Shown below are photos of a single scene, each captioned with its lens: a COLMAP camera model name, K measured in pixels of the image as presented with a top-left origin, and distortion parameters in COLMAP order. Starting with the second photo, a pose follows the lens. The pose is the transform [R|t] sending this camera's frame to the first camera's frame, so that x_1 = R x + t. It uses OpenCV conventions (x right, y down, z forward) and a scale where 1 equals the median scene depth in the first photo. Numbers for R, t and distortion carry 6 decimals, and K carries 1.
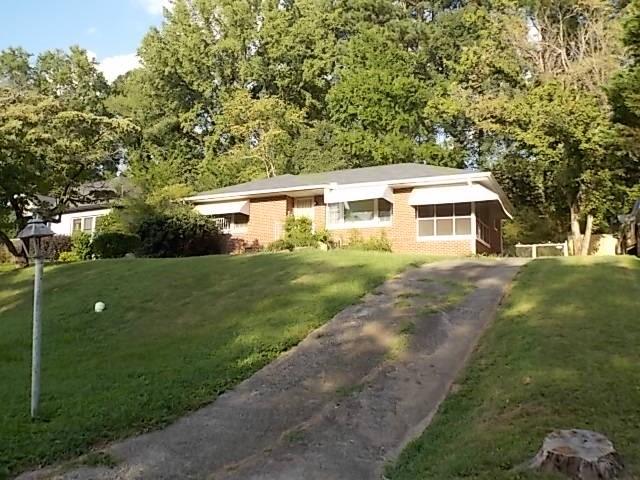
lens RADIAL K [[503.6, 0, 320.0], [0, 503.6, 240.0], [0, 0, 1]] dist [-0.047522, 0.001764]
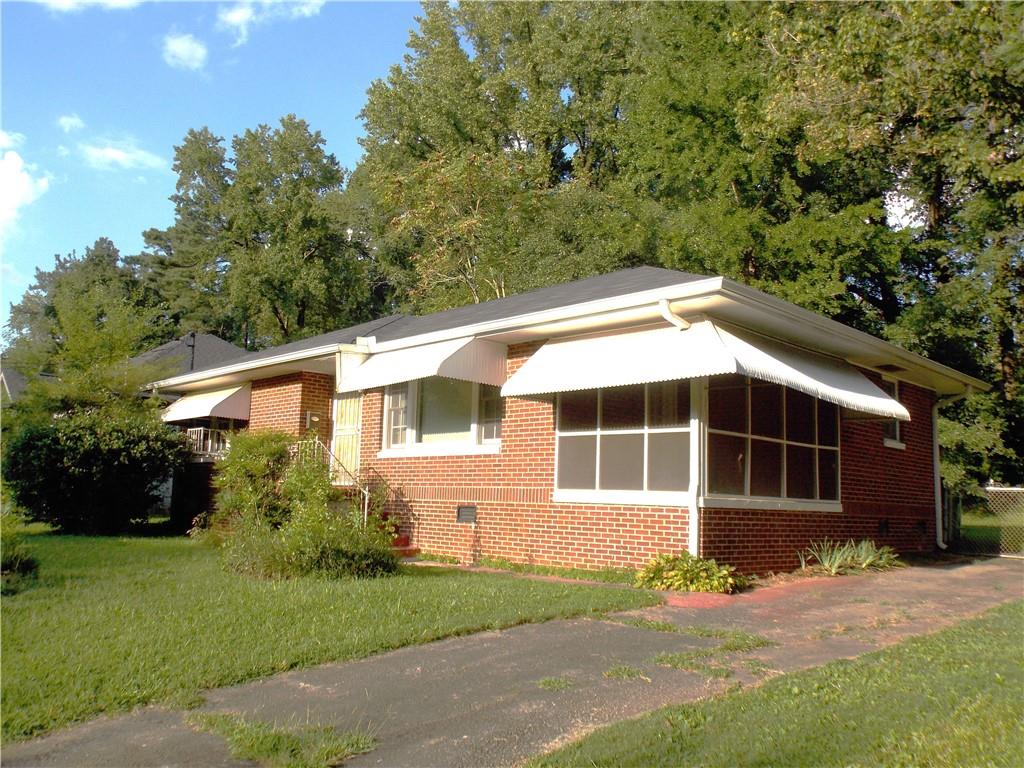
lens RADIAL K [[858.9, 0, 512.0], [0, 858.9, 384.0], [0, 0, 1]] dist [-0.042113, -0.003911]
pose [[0.945889, -0.032208, -0.322887, 0.353037], [0.017952, 0.998732, -0.047036, -0.049171], [0.323992, 0.038694, 0.945268, 0.454901]]
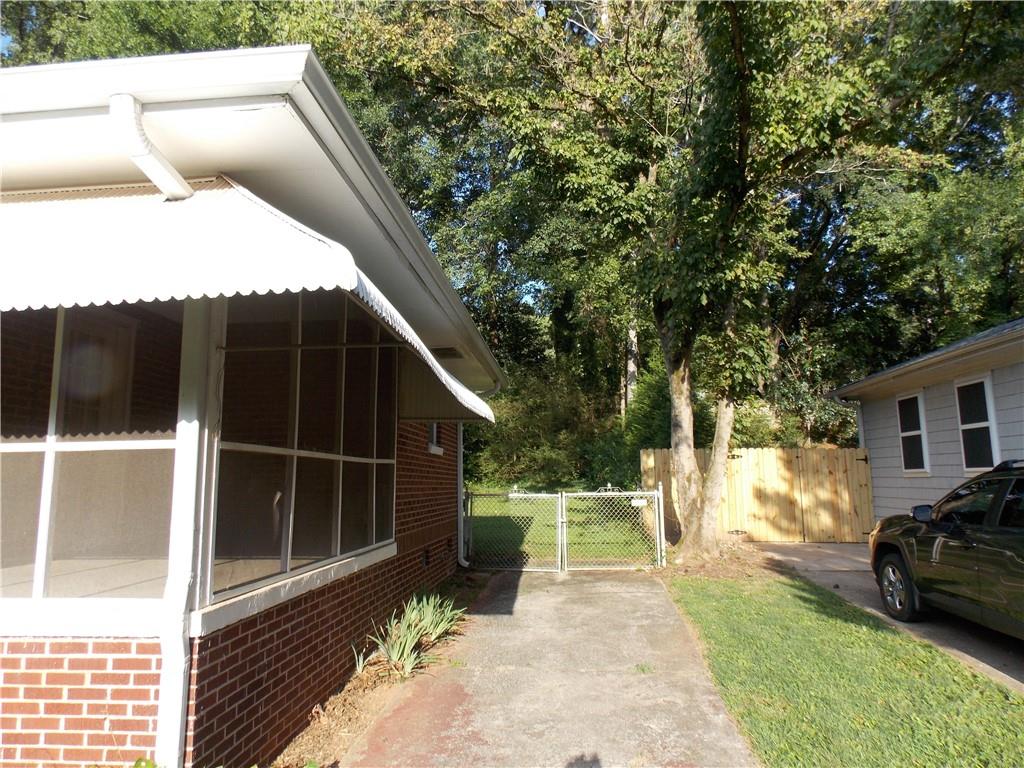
lens RADIAL K [[678.4, 0, 514.1], [0, 678.4, 378.8], [0, 0, 1]] dist [0.006661, -0.003055]
pose [[0.927526, 0.025509, 0.372888, 0.303569], [-0.008780, 0.998880, -0.046494, -0.053179], [-0.373656, 0.039850, 0.926711, 0.777293]]
